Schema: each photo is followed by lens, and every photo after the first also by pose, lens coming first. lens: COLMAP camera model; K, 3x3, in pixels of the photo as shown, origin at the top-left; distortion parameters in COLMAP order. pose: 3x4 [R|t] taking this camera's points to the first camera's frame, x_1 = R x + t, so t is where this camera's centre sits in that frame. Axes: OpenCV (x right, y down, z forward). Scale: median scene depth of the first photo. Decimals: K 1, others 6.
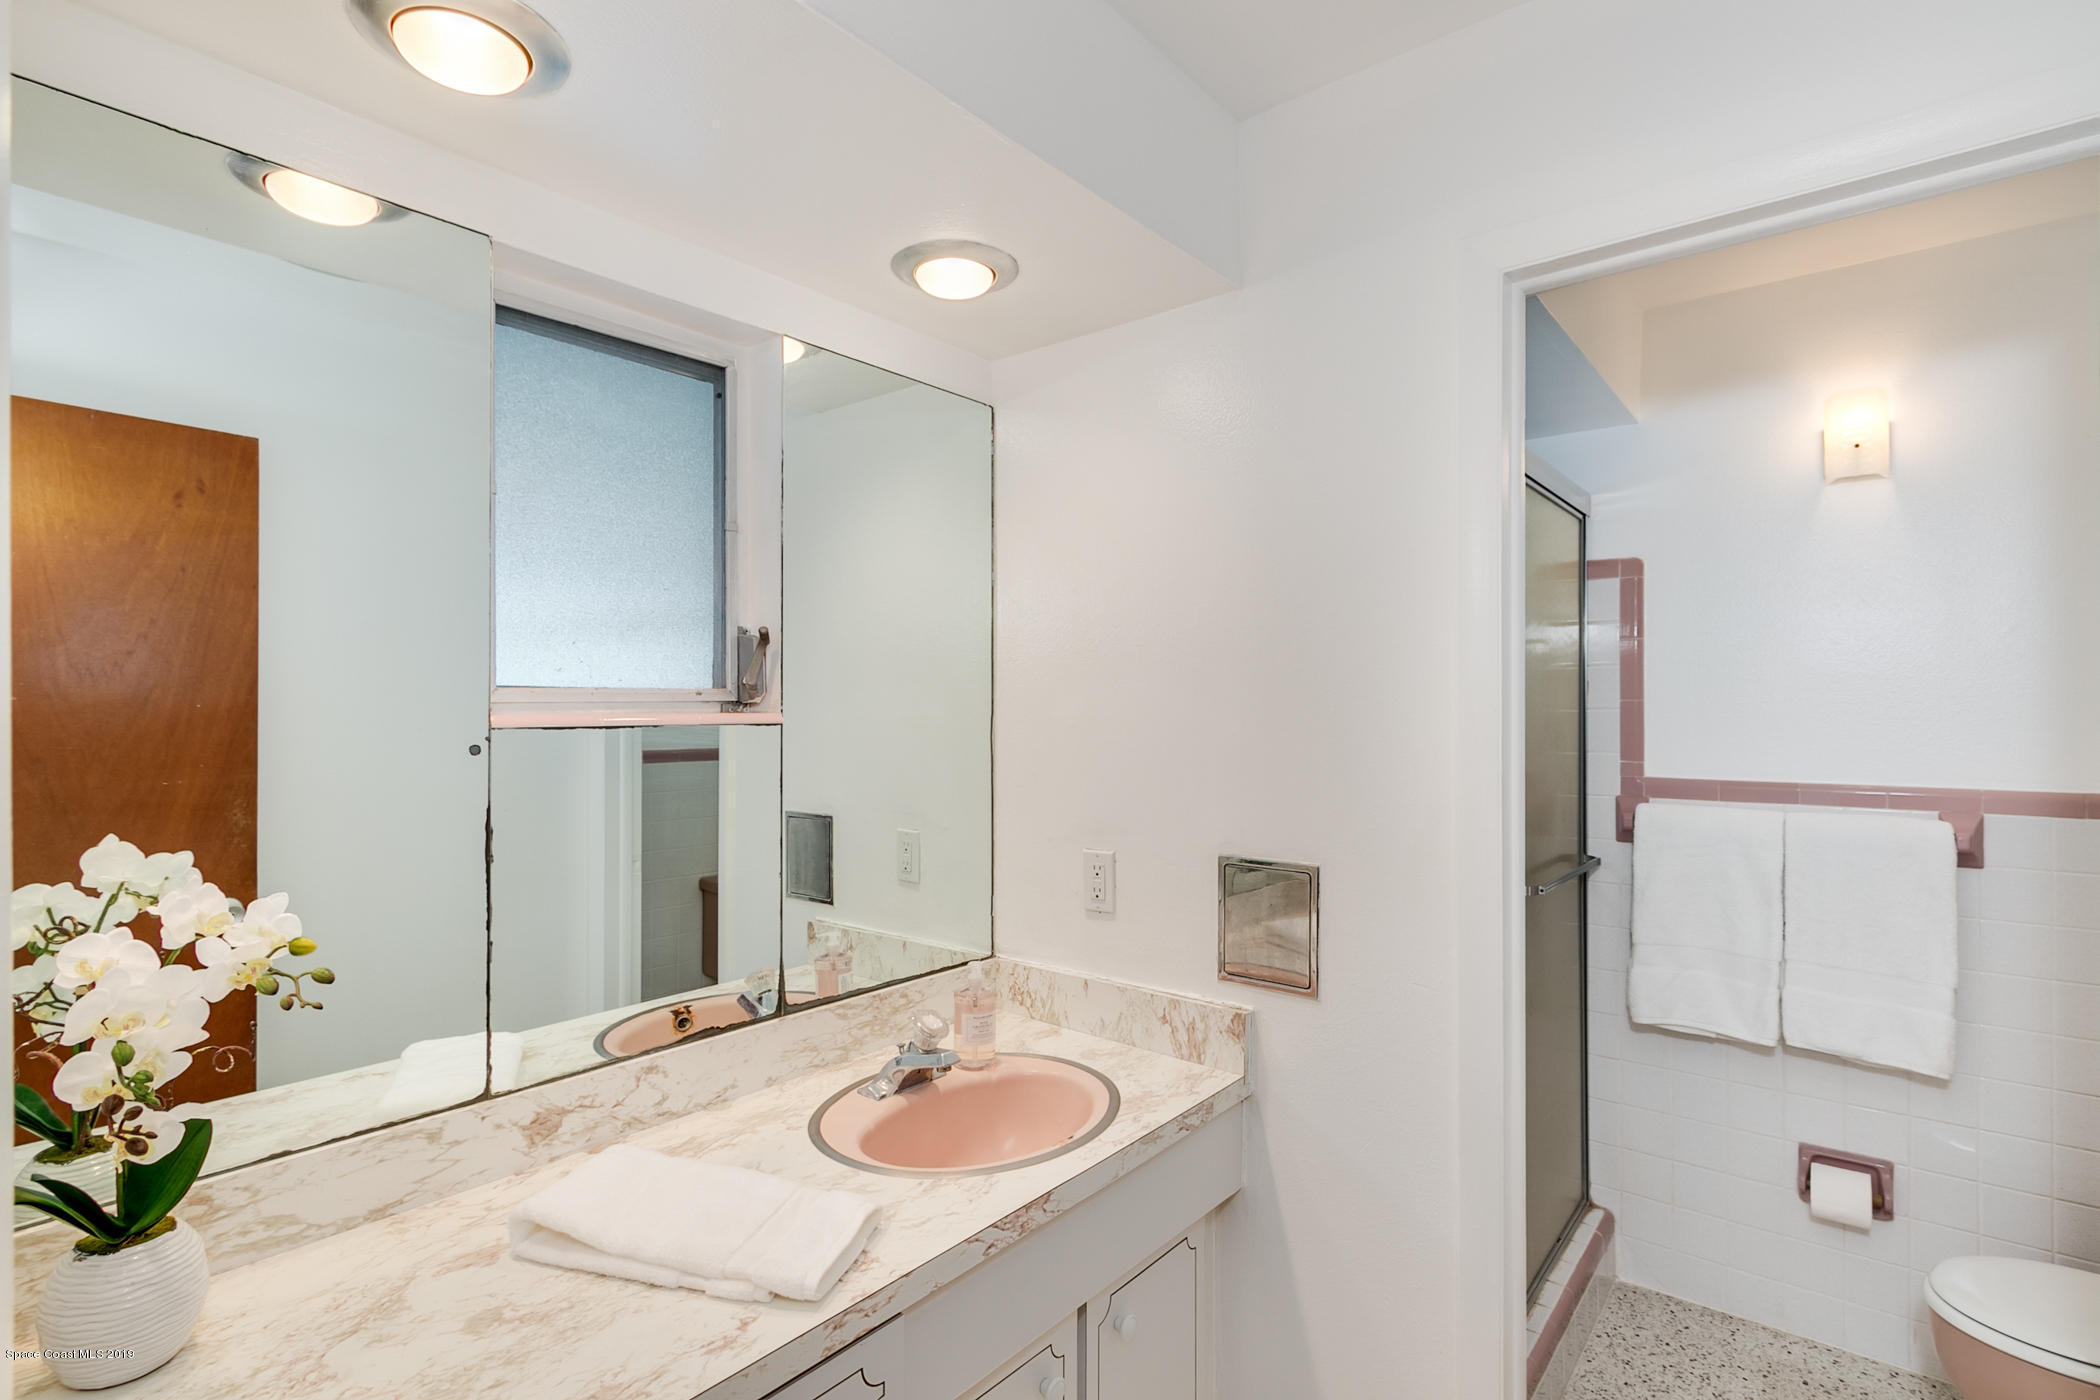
lens RADIAL K [[1022.2, 0, 1041.7], [0, 1022.2, 702.6], [0, 0, 1]] dist [0.000981, 0.000335]
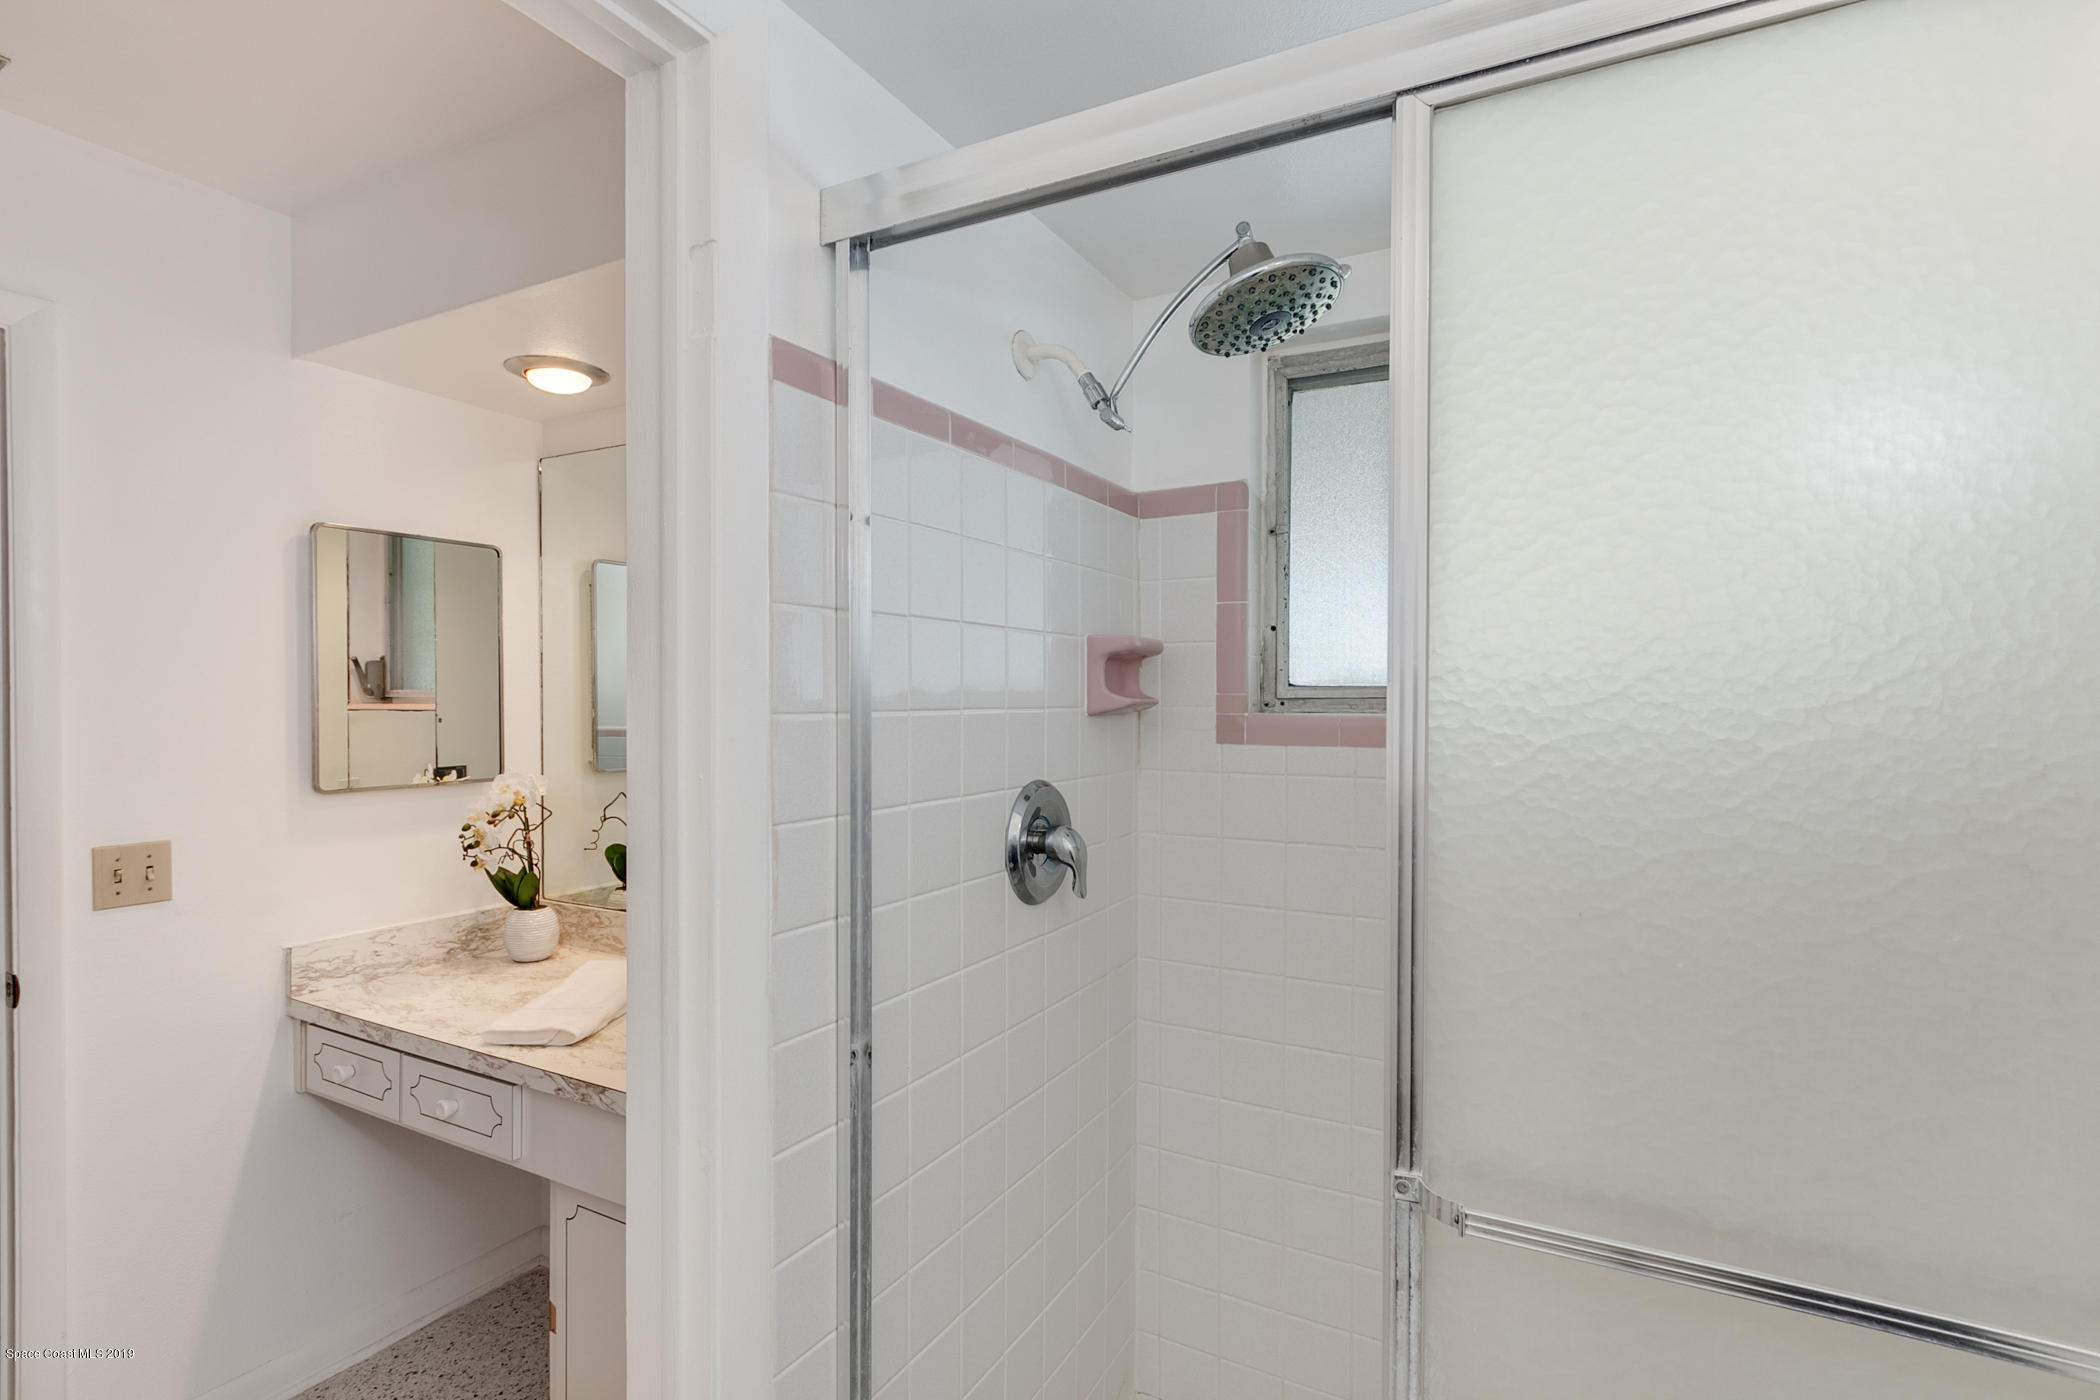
lens RADIAL K [[1022.2, 0, 1041.7], [0, 1022.2, 702.6], [0, 0, 1]] dist [0.000981, 0.000335]
pose [[0.188119, 0.004157, -0.982138, 1.456923], [0.001744, 0.999988, 0.004567, 0.000892], [0.982145, -0.002572, 0.188109, 1.403759]]
